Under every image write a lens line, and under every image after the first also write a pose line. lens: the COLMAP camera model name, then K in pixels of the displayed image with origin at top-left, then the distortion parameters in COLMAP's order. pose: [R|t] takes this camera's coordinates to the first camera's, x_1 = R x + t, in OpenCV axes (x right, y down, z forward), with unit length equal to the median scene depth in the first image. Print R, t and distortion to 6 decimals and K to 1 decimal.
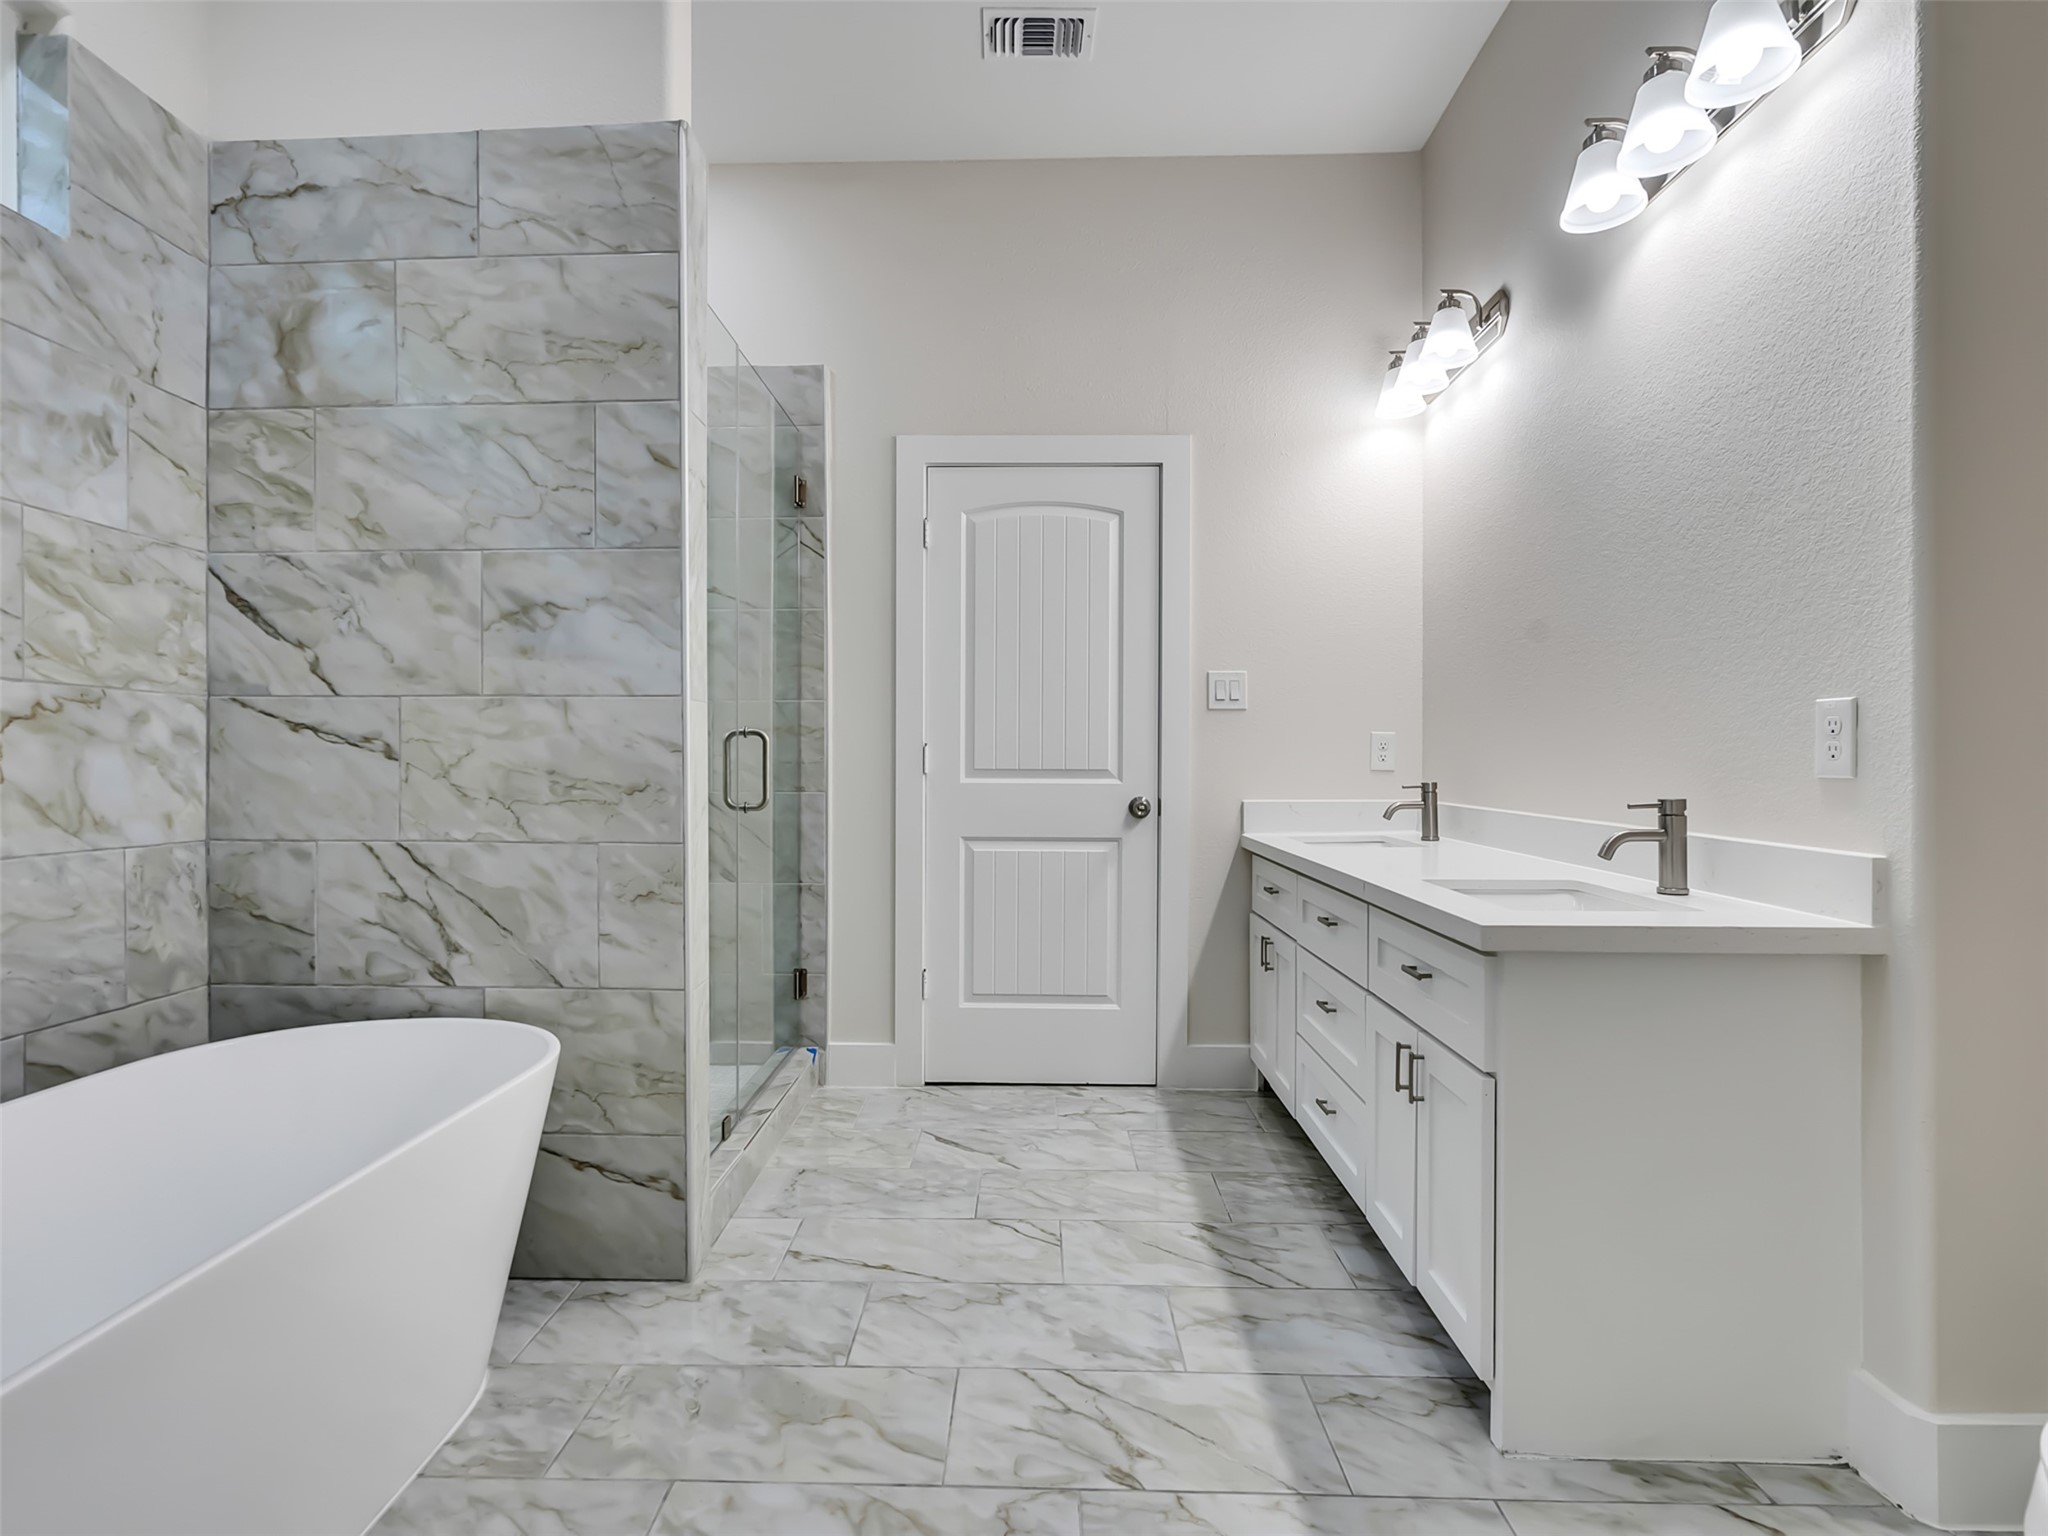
lens RADIAL K [[1027.1, 0, 1010.1], [0, 1027.1, 769.0], [0, 0, 1]] dist [-0.010843, -0.000106]
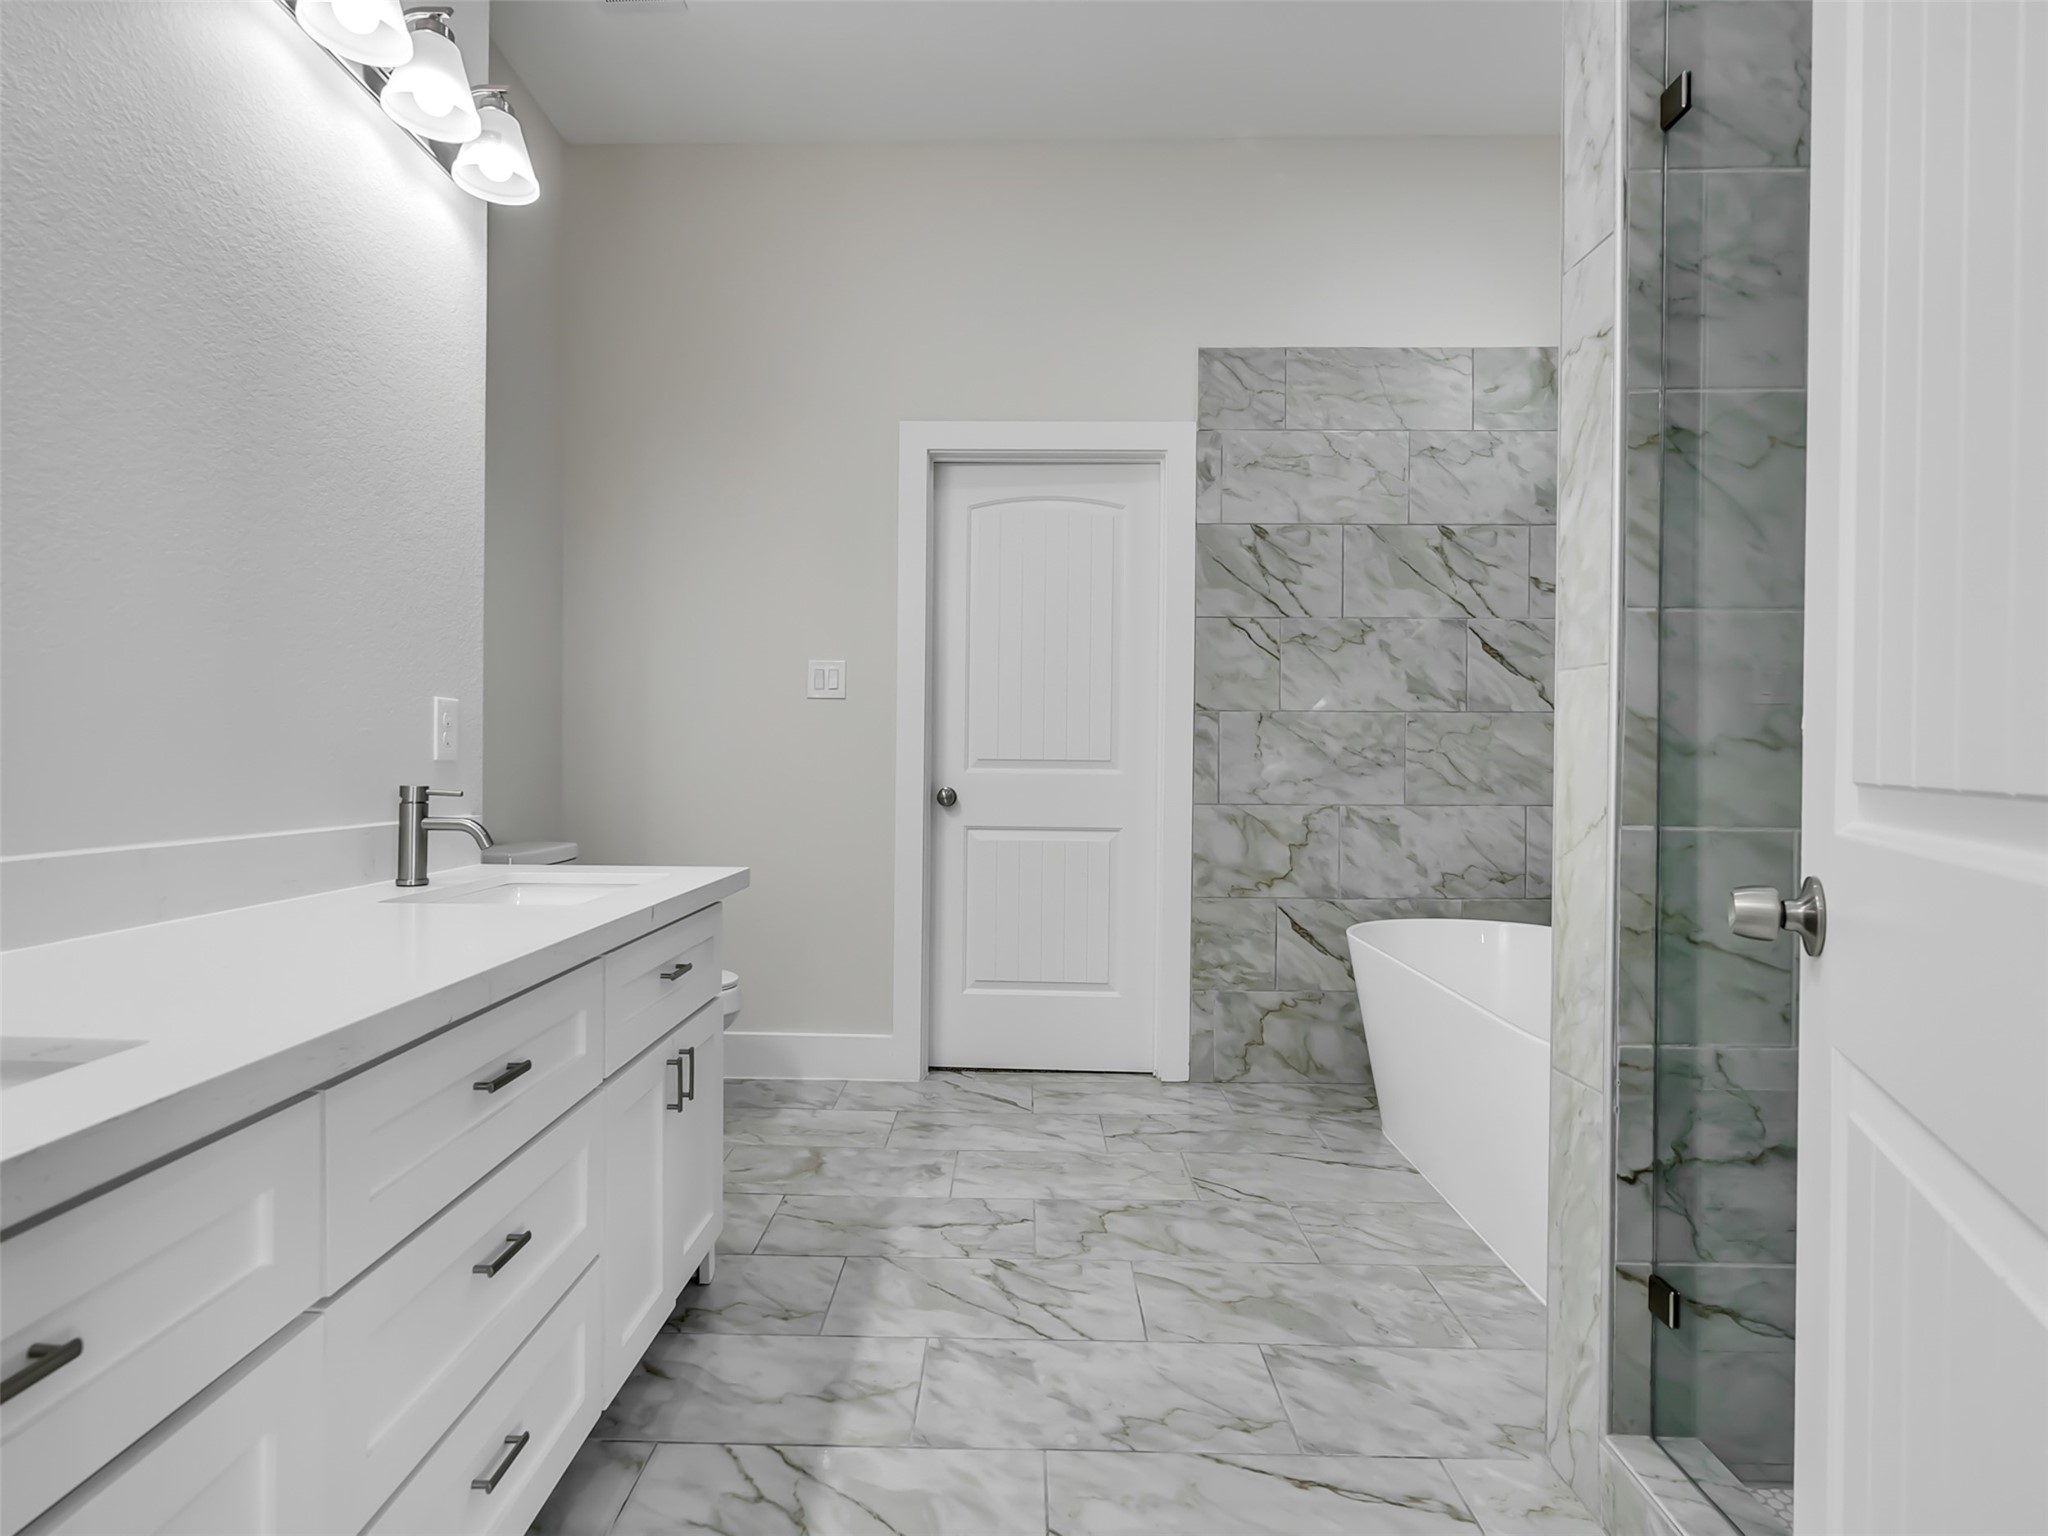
lens RADIAL K [[1027.1, 0, 1010.1], [0, 1027.1, 769.0], [0, 0, 1]] dist [-0.010843, -0.000106]
pose [[-0.999875, -0.007184, -0.014087, 0.105468], [-0.007565, 0.999601, 0.027208, -0.017240], [0.013886, 0.027311, -0.999531, 1.997283]]
